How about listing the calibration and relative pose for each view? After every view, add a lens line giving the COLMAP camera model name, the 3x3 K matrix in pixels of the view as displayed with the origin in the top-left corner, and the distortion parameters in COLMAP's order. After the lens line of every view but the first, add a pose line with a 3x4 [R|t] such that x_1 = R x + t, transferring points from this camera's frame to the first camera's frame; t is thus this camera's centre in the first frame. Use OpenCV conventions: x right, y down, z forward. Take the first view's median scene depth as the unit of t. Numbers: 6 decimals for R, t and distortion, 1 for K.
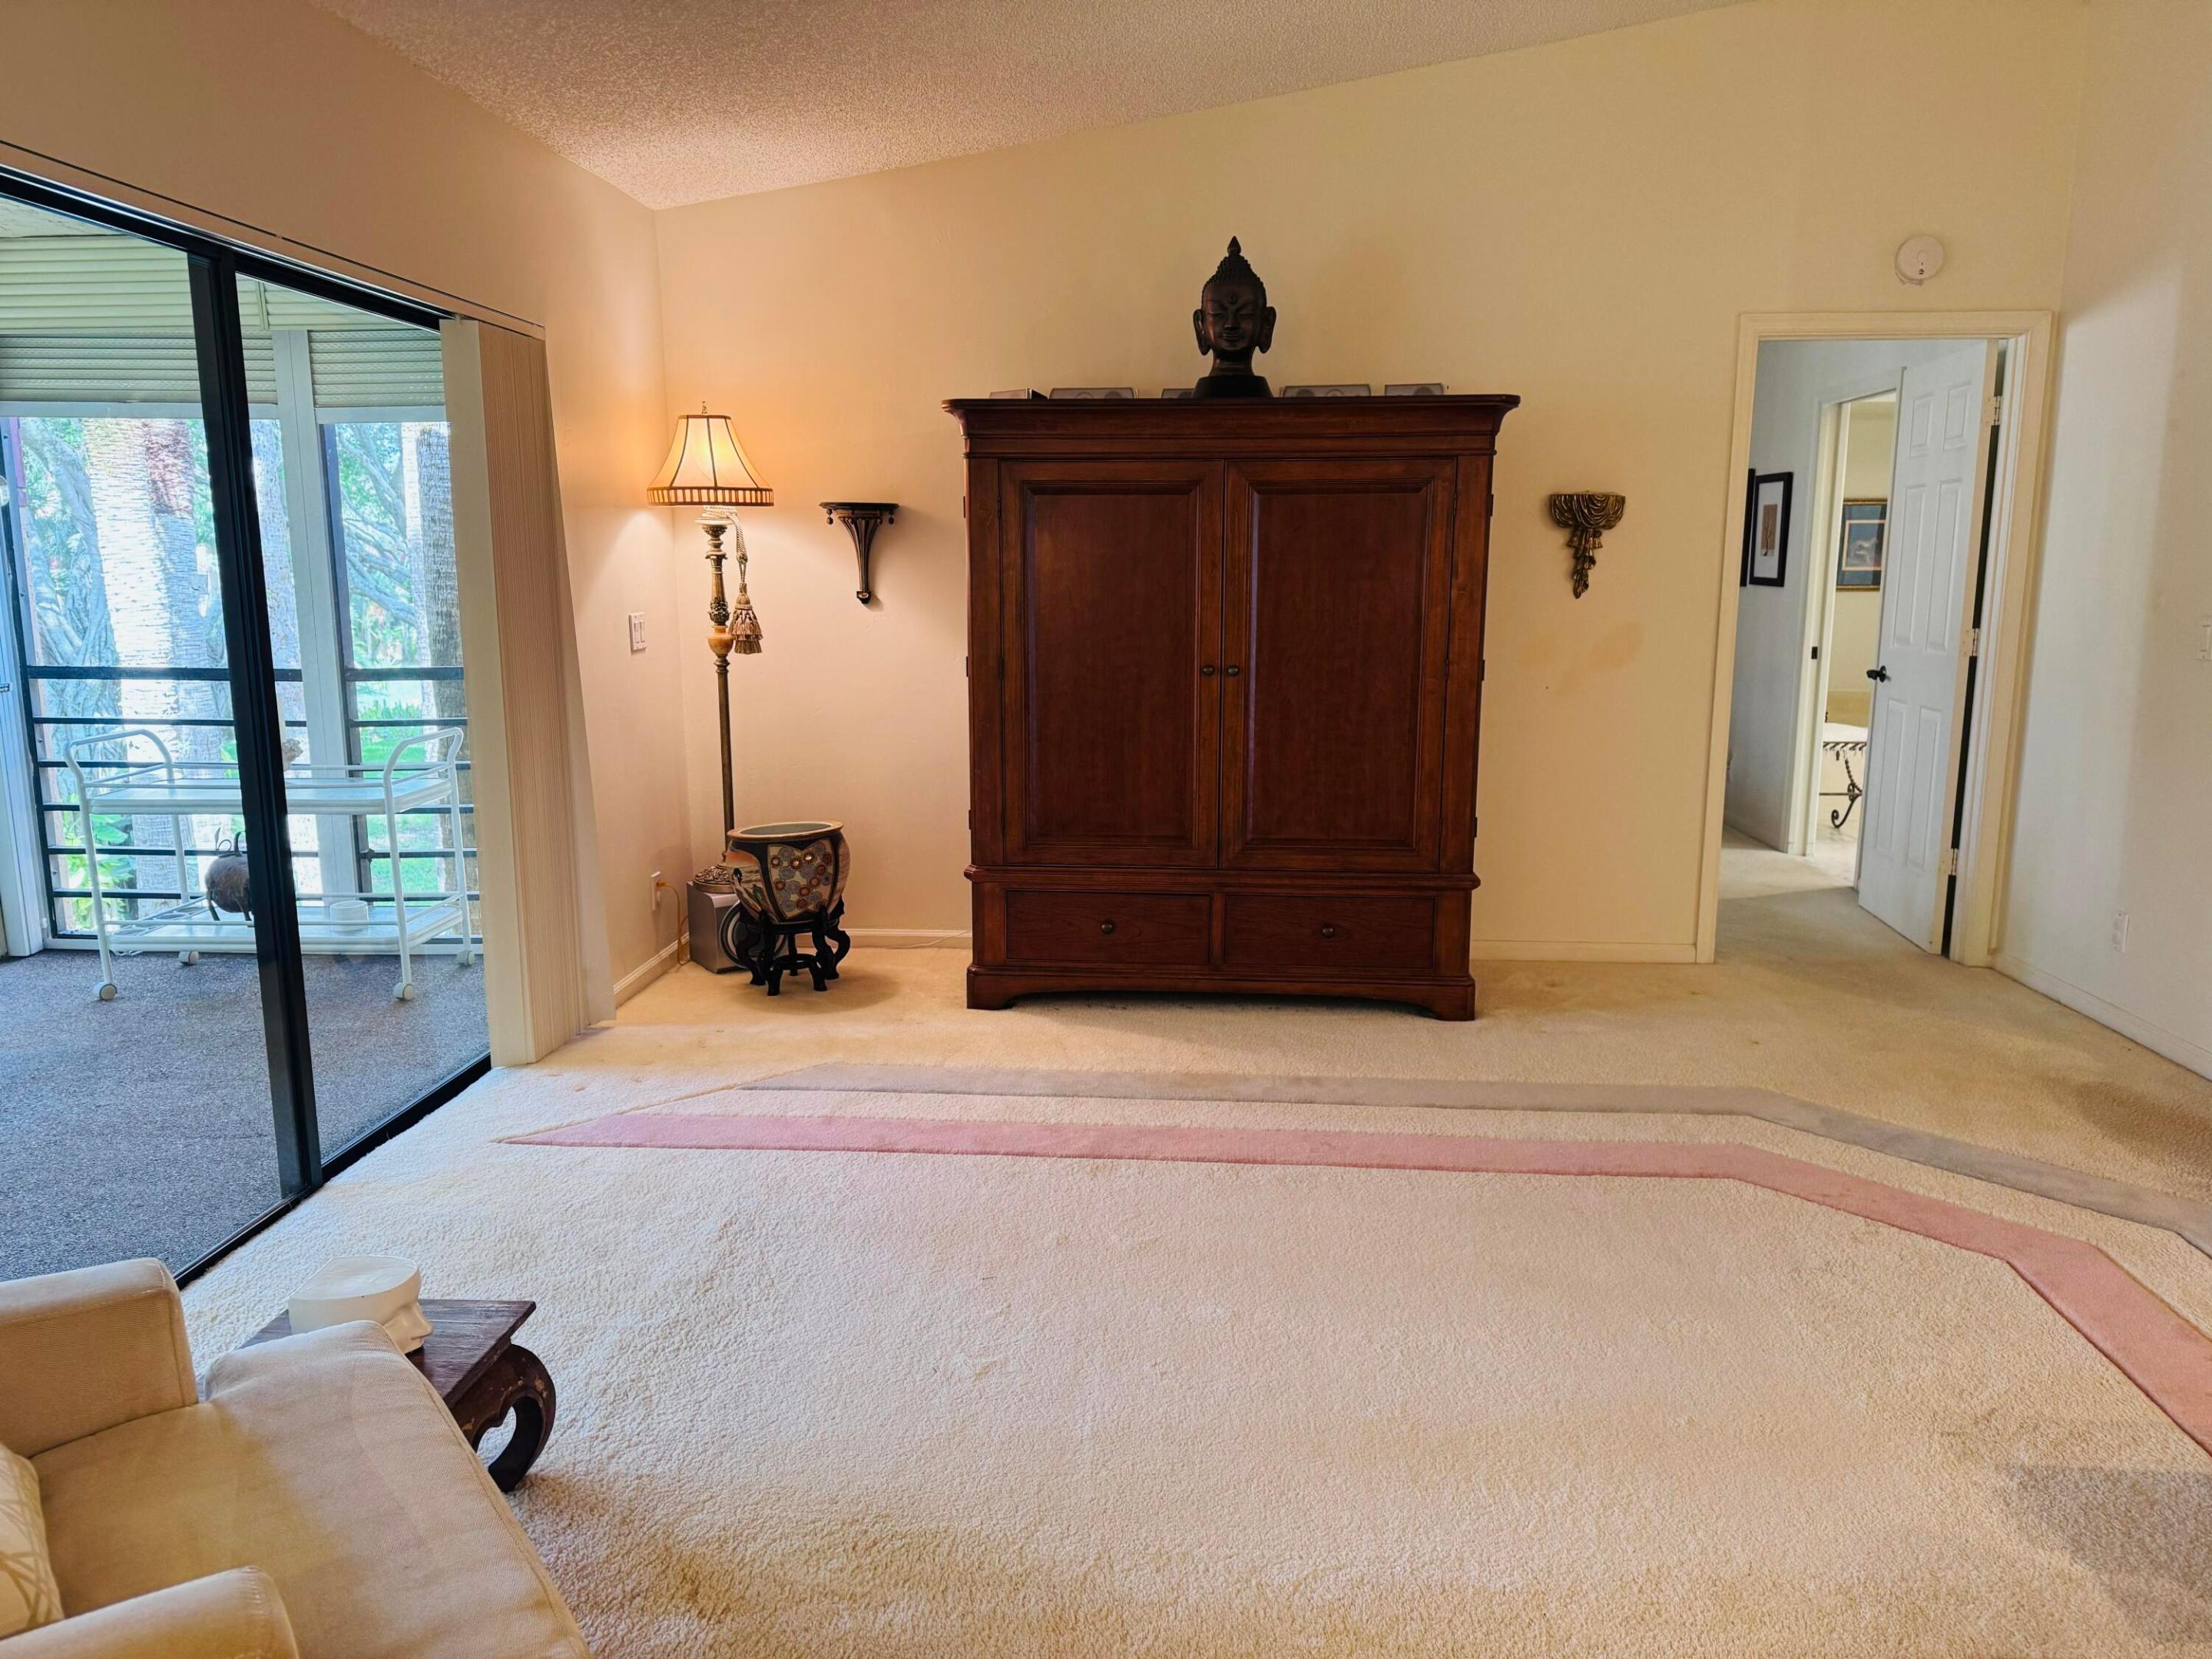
lens RADIAL K [[1552.7, 0, 1099.3], [0, 1552.7, 850.3], [0, 0, 1]] dist [0.040463, -0.041626]
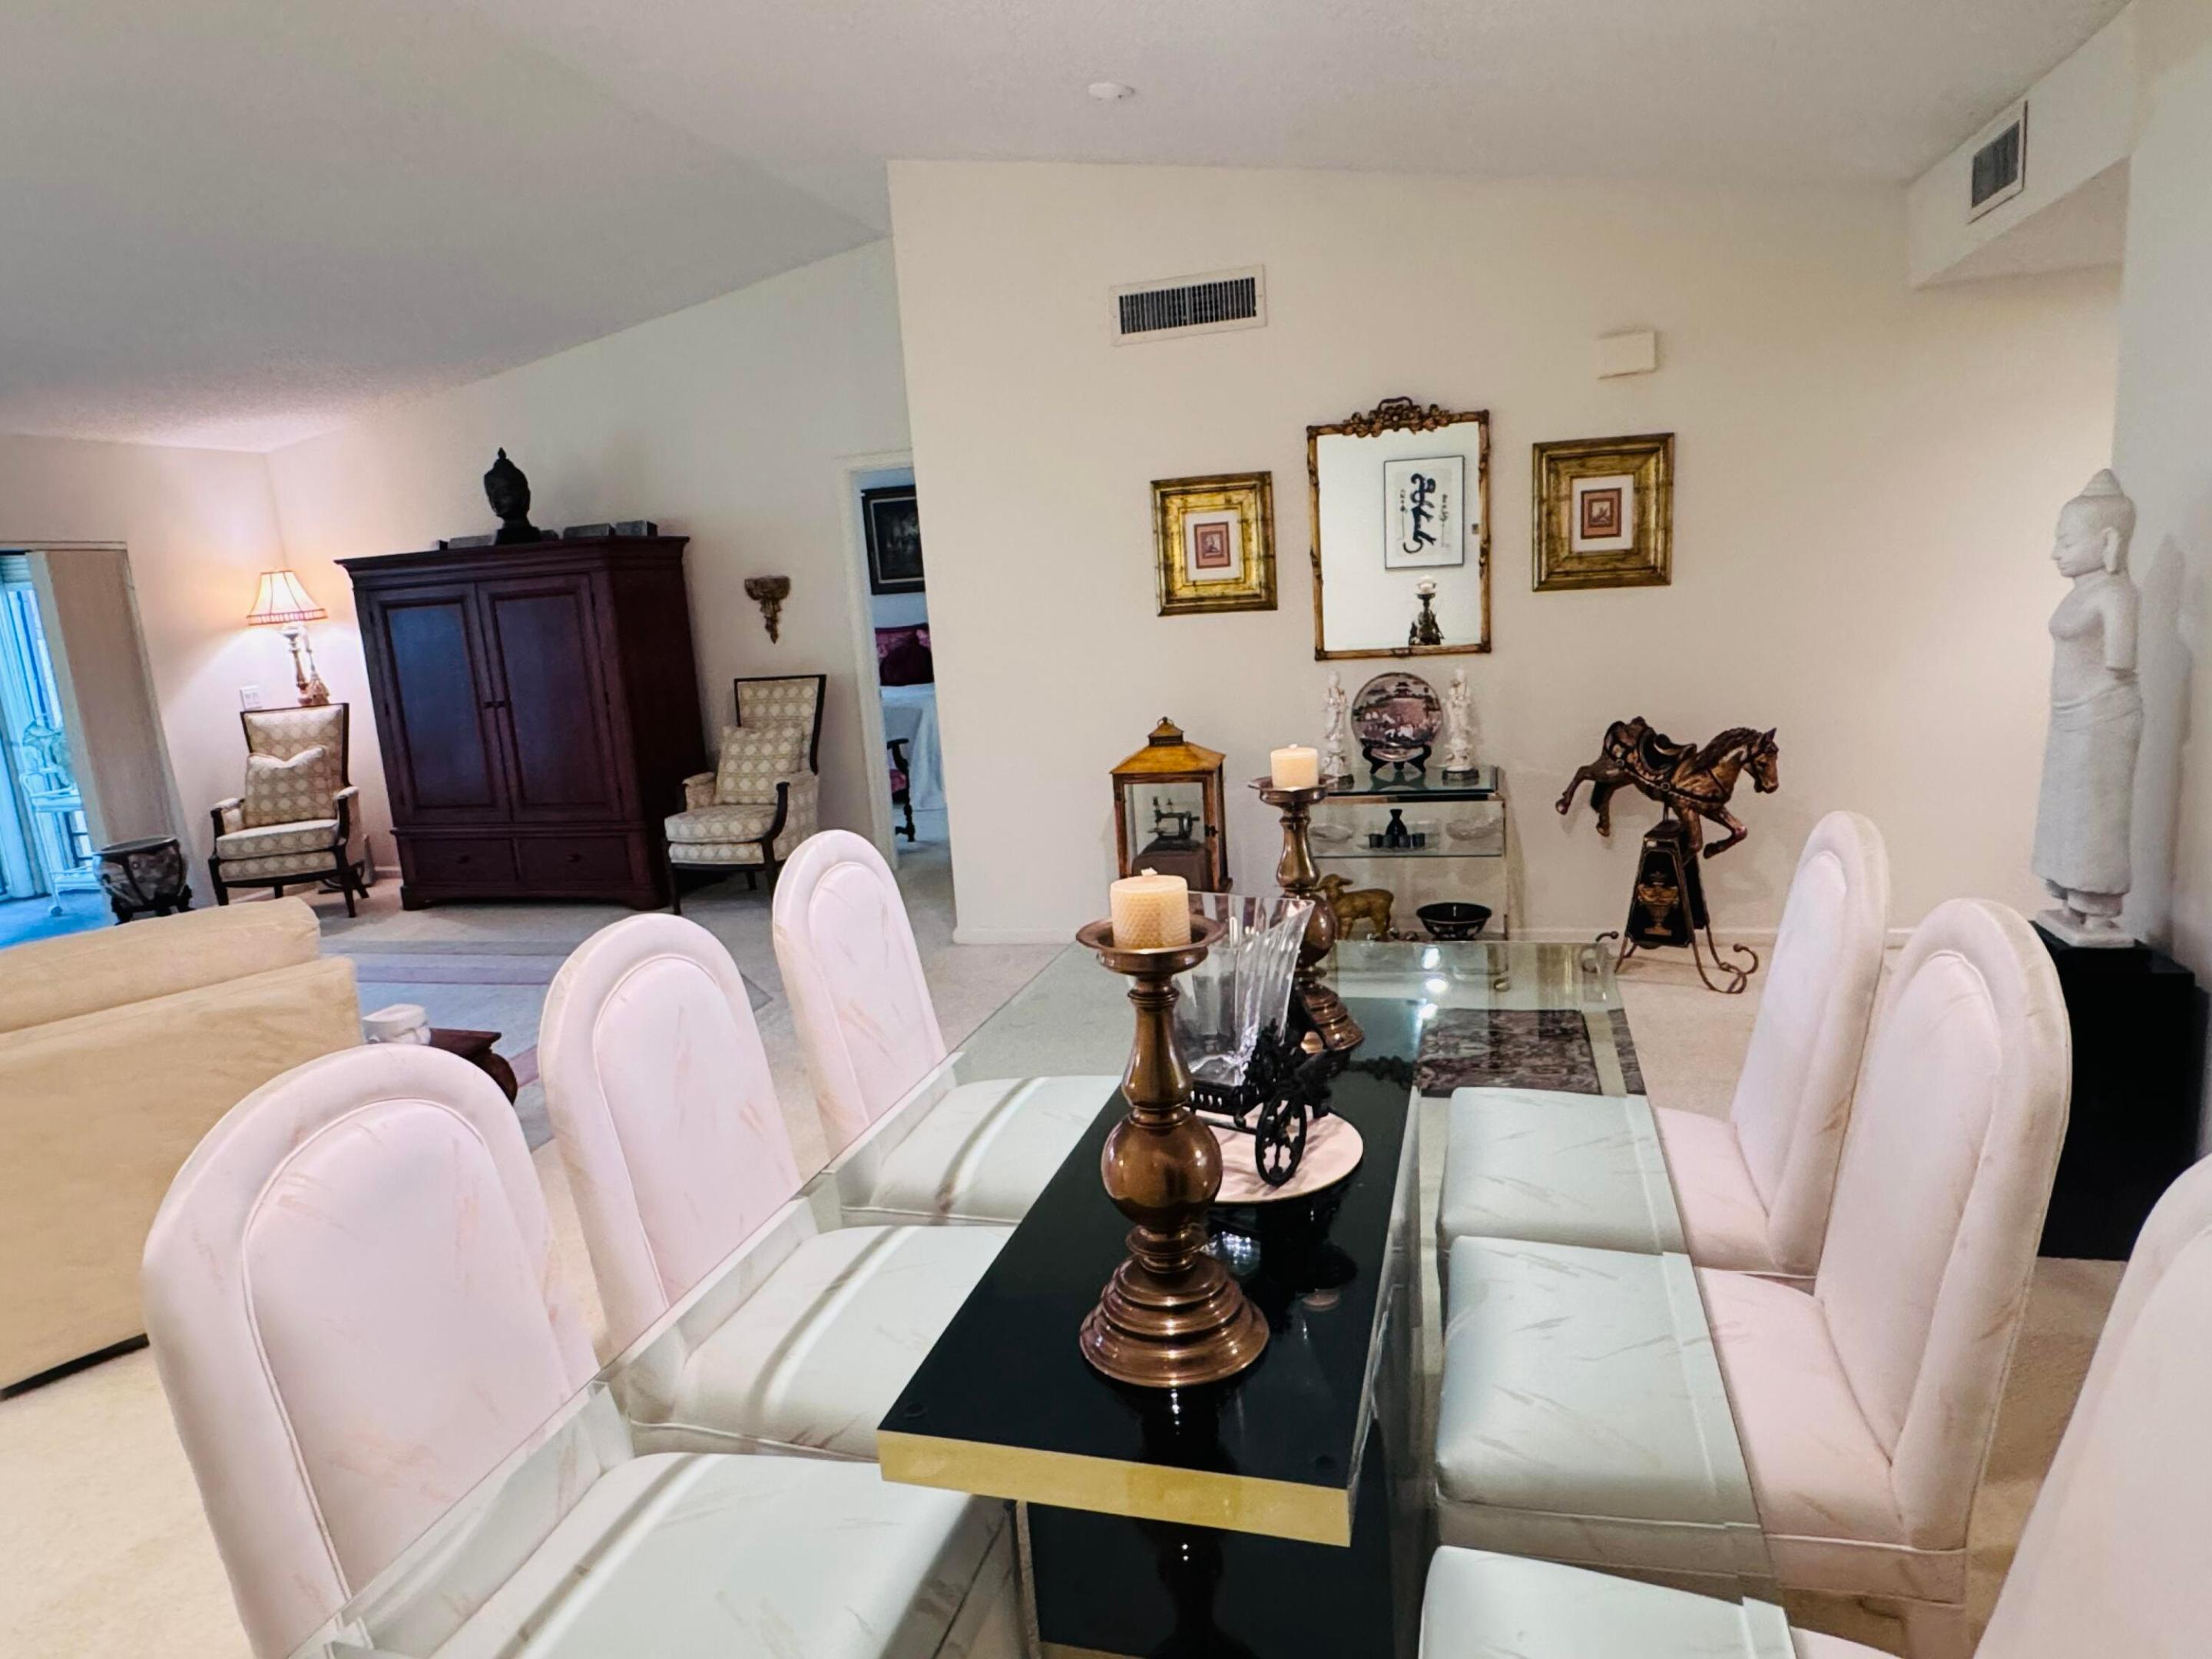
lens RADIAL K [[1345.9, 0, 1106.3], [0, 1345.9, 820.9], [0, 0, 1]] dist [-0.017081, 0.000473]
pose [[0.981586, -0.036982, -0.187407, 0.958819], [0.036825, 0.999312, -0.004323, 0.038676], [0.187438, -0.002658, 0.982273, -0.290849]]
